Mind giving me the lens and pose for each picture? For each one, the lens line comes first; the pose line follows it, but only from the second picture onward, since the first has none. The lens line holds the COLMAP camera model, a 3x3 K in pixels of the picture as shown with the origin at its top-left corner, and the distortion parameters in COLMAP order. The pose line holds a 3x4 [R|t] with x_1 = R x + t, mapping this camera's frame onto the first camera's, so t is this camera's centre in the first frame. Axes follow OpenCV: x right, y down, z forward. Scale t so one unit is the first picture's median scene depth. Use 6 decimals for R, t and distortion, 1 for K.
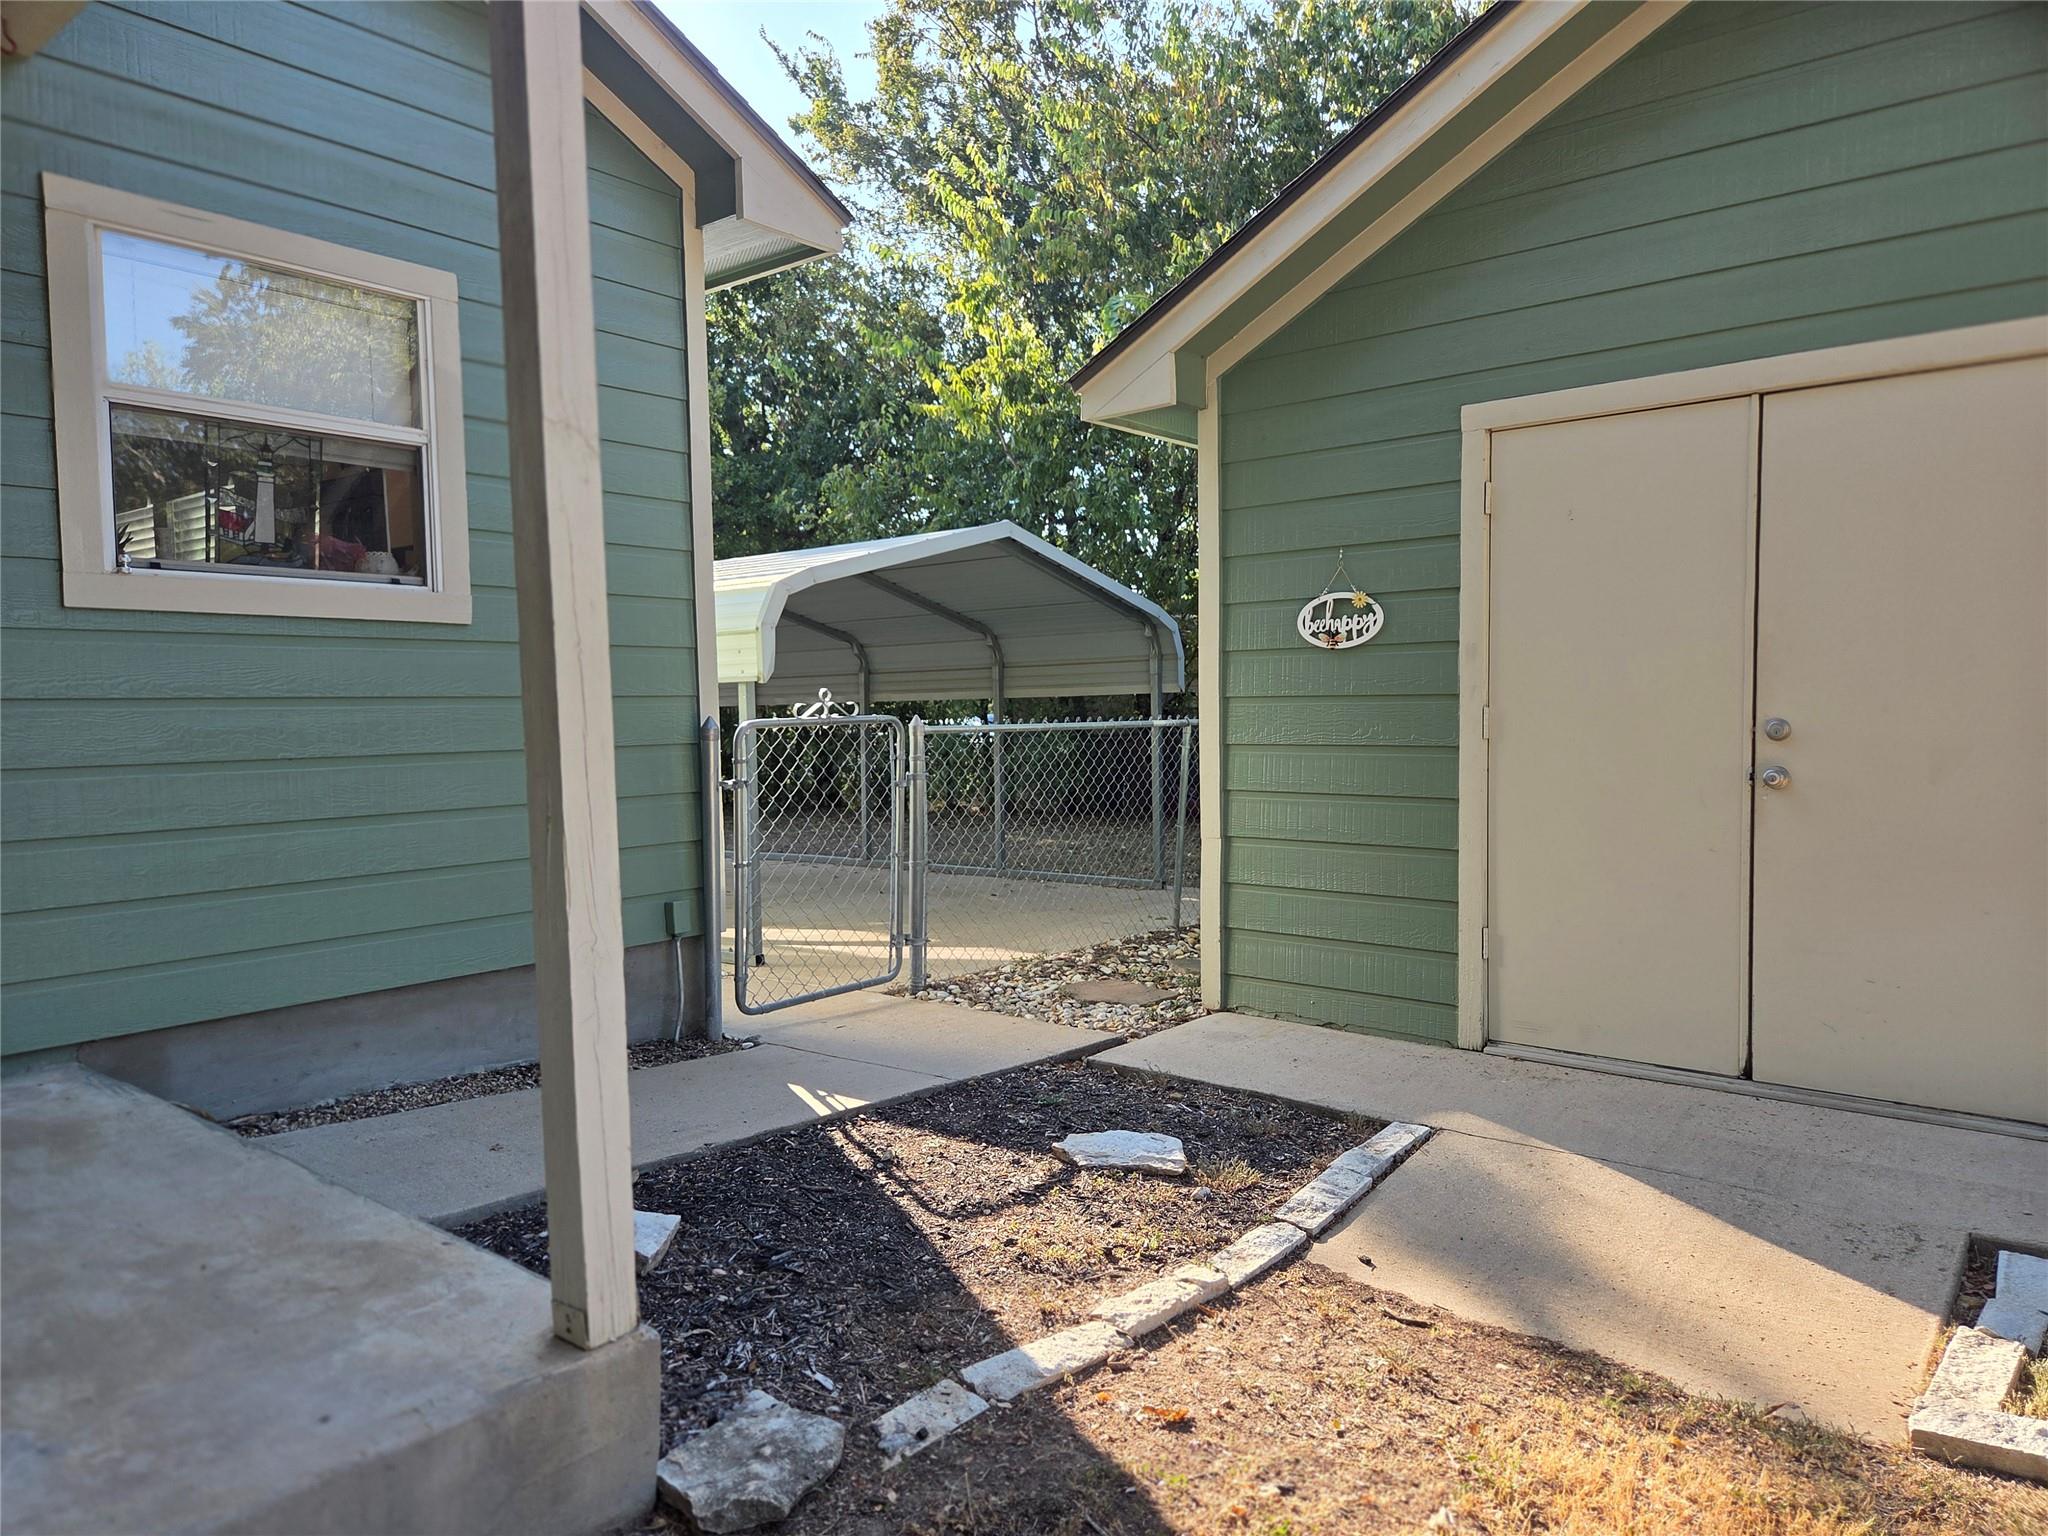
lens RADIAL K [[1366.1, 0, 1022.5], [0, 1366.1, 791.2], [0, 0, 1]] dist [0.100015, -0.074156]
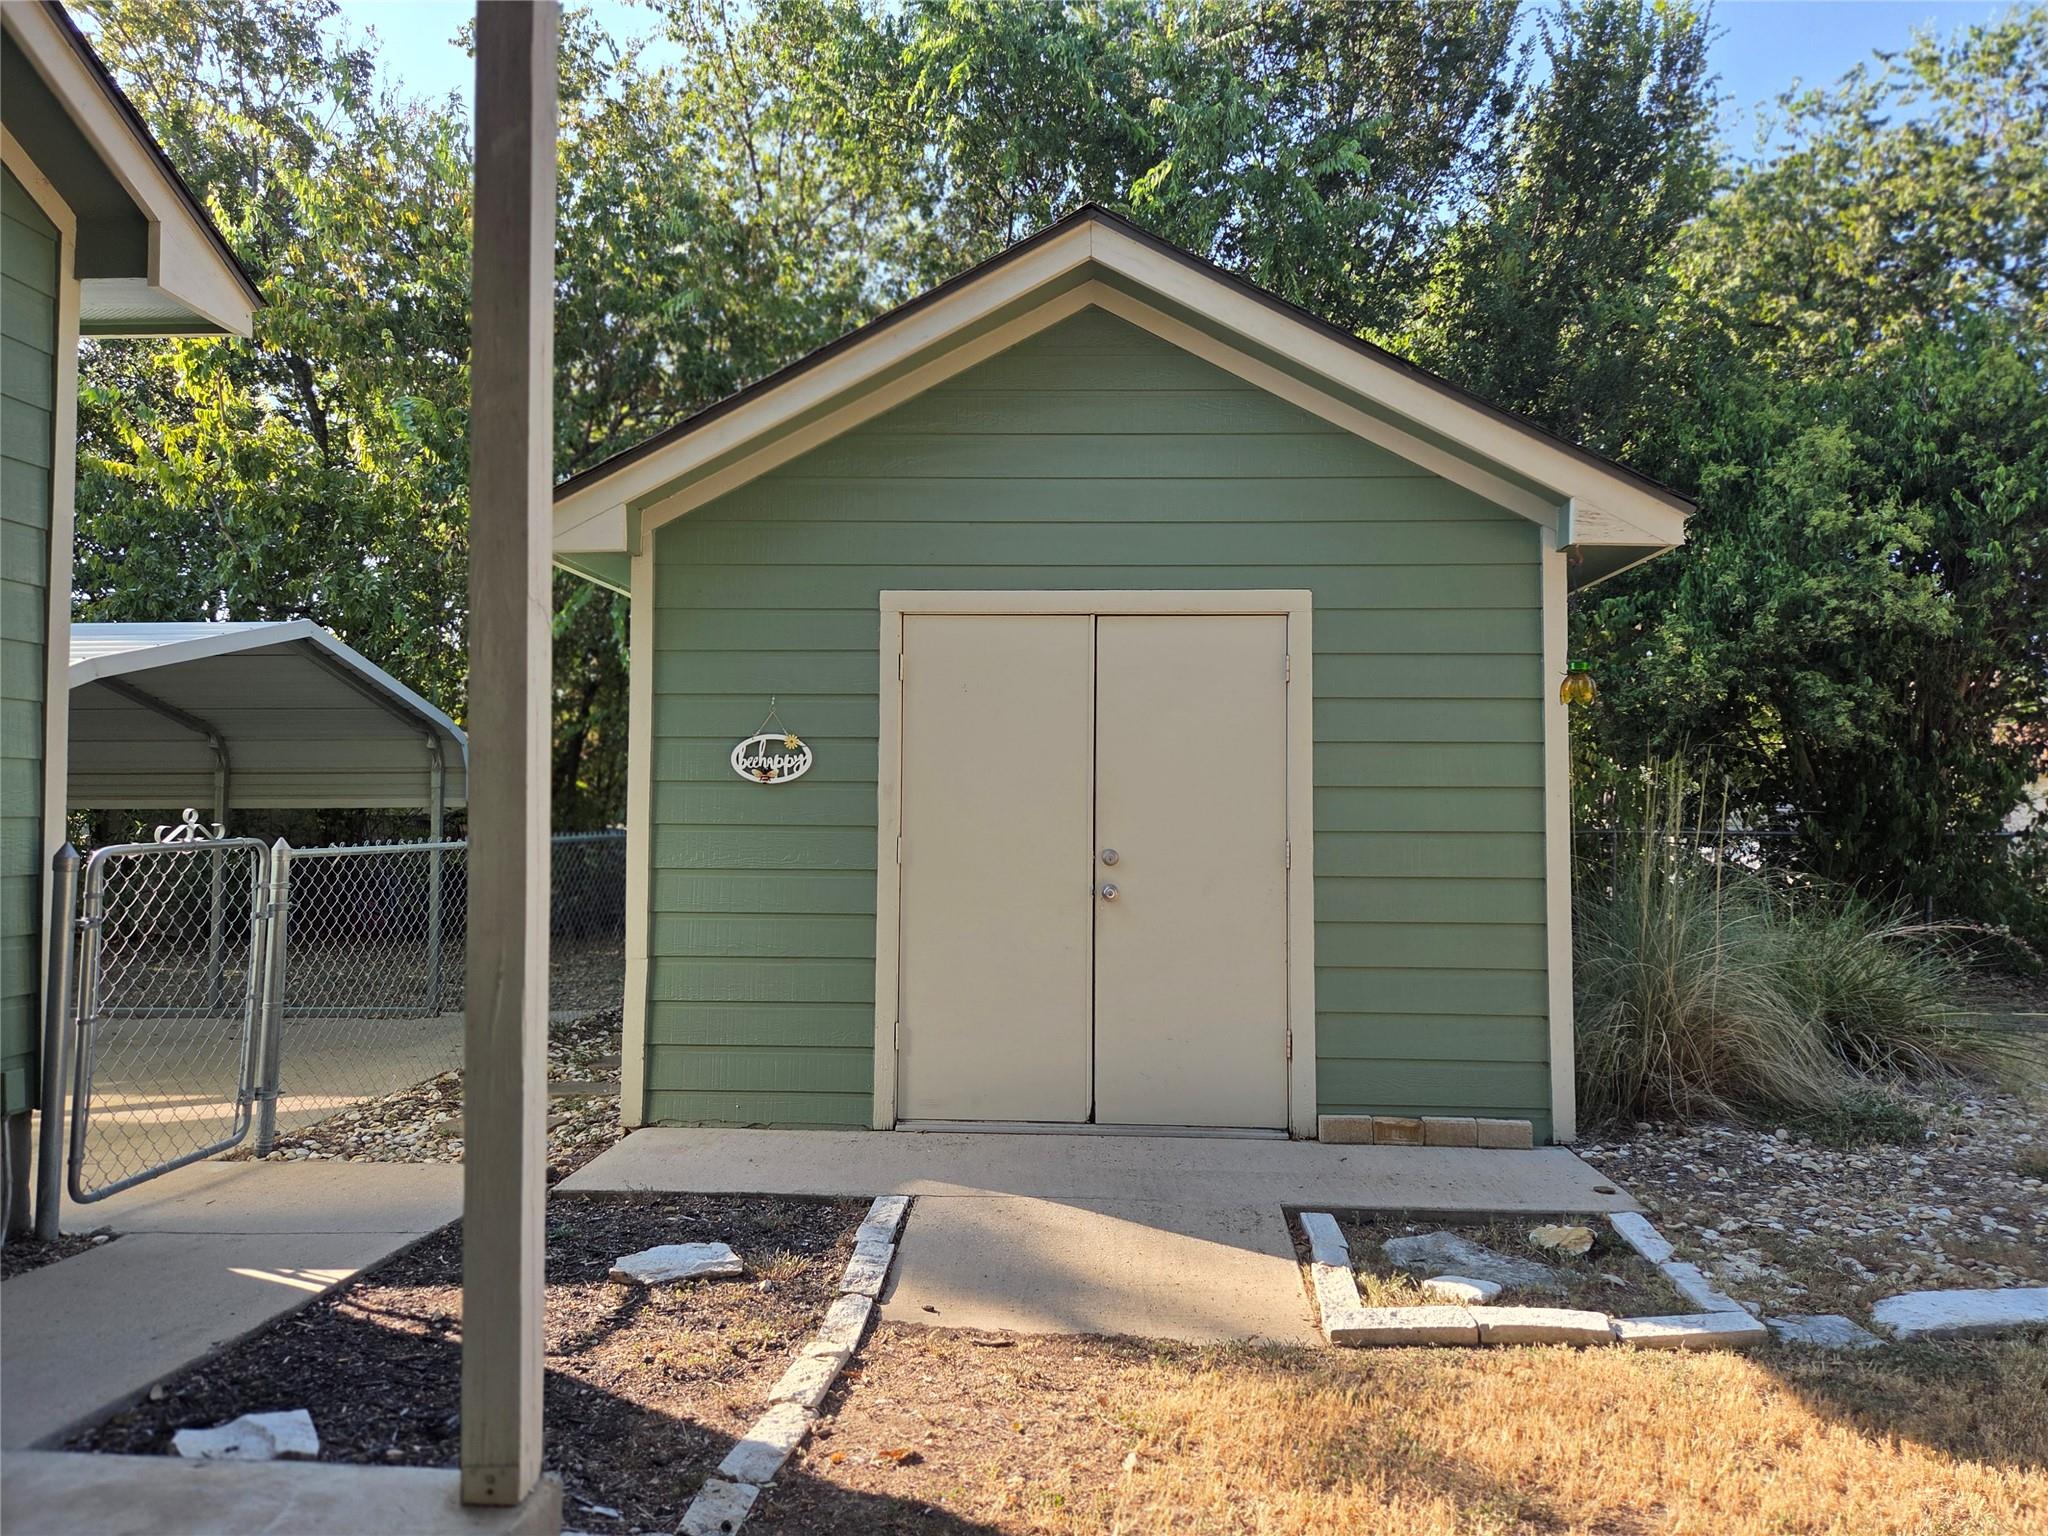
lens RADIAL K [[1366.1, 0, 1022.5], [0, 1366.1, 791.2], [0, 0, 1]] dist [0.100015, -0.074156]
pose [[0.812899, 0.025088, 0.581865, -0.319306], [0.019550, 0.997333, -0.070313, -0.018081], [-0.582077, 0.068533, 0.810240, -0.037212]]
